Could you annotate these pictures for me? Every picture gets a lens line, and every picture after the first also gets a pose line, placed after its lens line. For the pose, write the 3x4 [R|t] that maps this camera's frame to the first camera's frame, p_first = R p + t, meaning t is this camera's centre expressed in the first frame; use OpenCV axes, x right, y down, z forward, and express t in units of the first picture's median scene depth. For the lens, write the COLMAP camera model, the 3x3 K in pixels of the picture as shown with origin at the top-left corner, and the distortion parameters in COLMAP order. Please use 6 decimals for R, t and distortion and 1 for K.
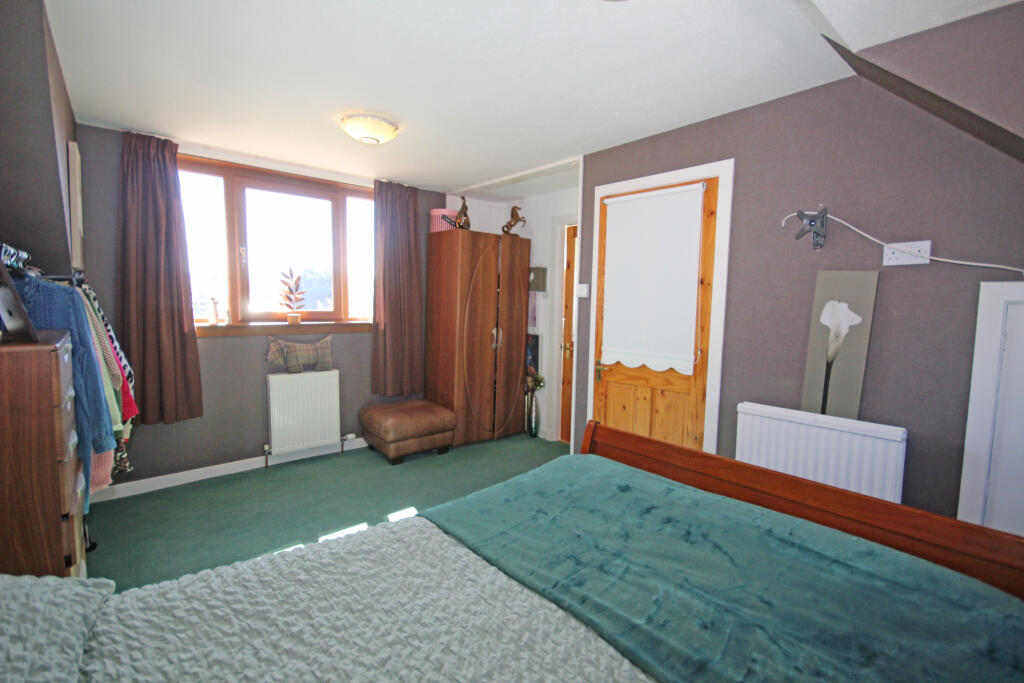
lens RADIAL K [[472.0, 0, 521.3], [0, 472.0, 343.9], [0, 0, 1]] dist [0.001457, 0.000005]
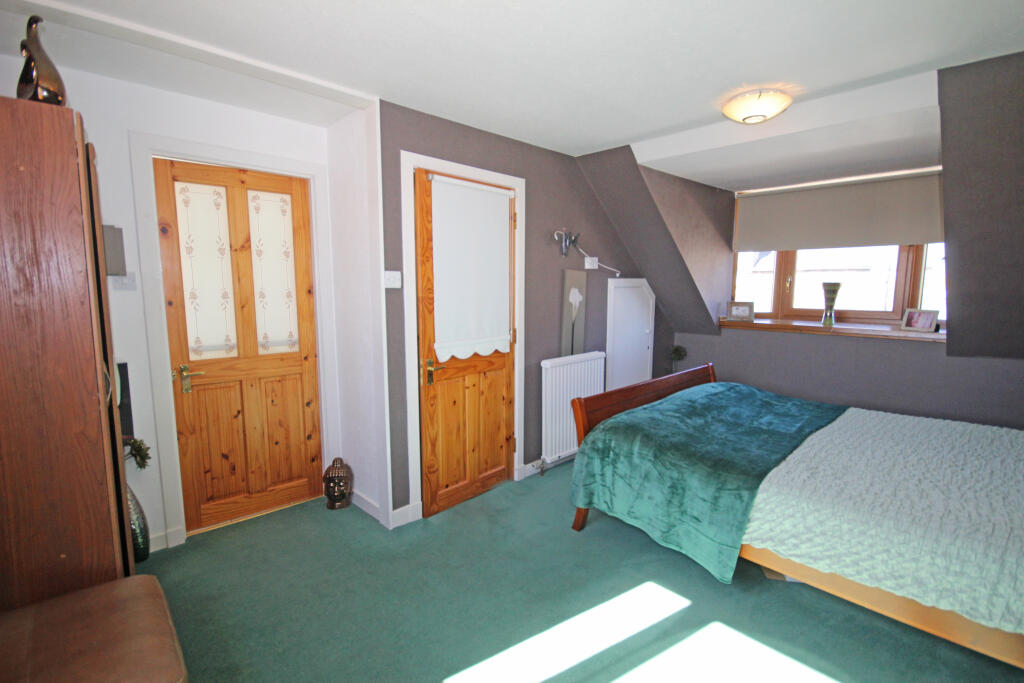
lens RADIAL K [[472.0, 0, 521.3], [0, 472.0, 343.9], [0, 0, 1]] dist [0.001457, 0.000005]
pose [[-0.072640, -0.145727, 0.986655, -0.815631], [0.087384, 0.984534, 0.151847, -0.131660], [-0.993523, 0.097248, -0.058782, 1.028013]]
